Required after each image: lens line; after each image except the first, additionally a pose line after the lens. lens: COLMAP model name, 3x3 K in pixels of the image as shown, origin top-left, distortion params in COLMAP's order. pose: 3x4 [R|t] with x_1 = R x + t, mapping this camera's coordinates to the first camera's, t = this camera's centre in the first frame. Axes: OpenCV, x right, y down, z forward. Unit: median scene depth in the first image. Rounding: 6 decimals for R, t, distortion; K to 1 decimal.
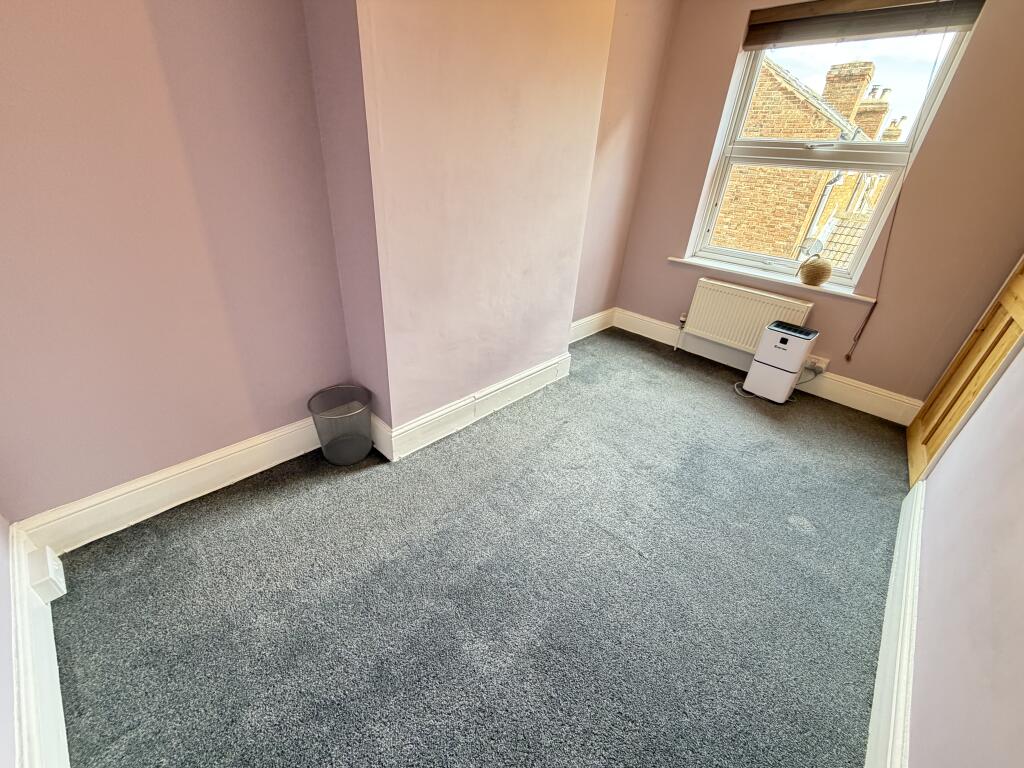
lens RADIAL K [[407.7, 0, 510.1], [0, 407.7, 383.5], [0, 0, 1]] dist [0.002479, 0.000045]
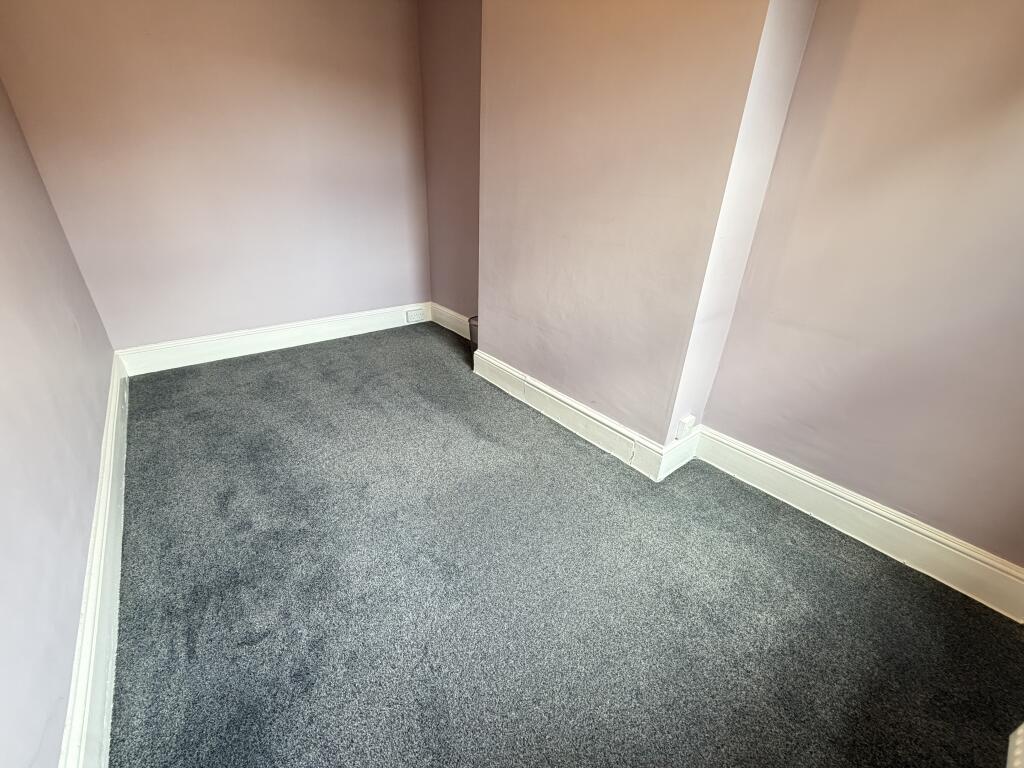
lens RADIAL K [[407.7, 0, 510.1], [0, 407.7, 383.5], [0, 0, 1]] dist [0.002479, 0.000045]
pose [[-0.127375, 0.366633, -0.921605, 0.898969], [-0.518716, 0.767355, 0.376961, -0.334577], [0.845405, 0.526067, 0.092437, 0.868898]]
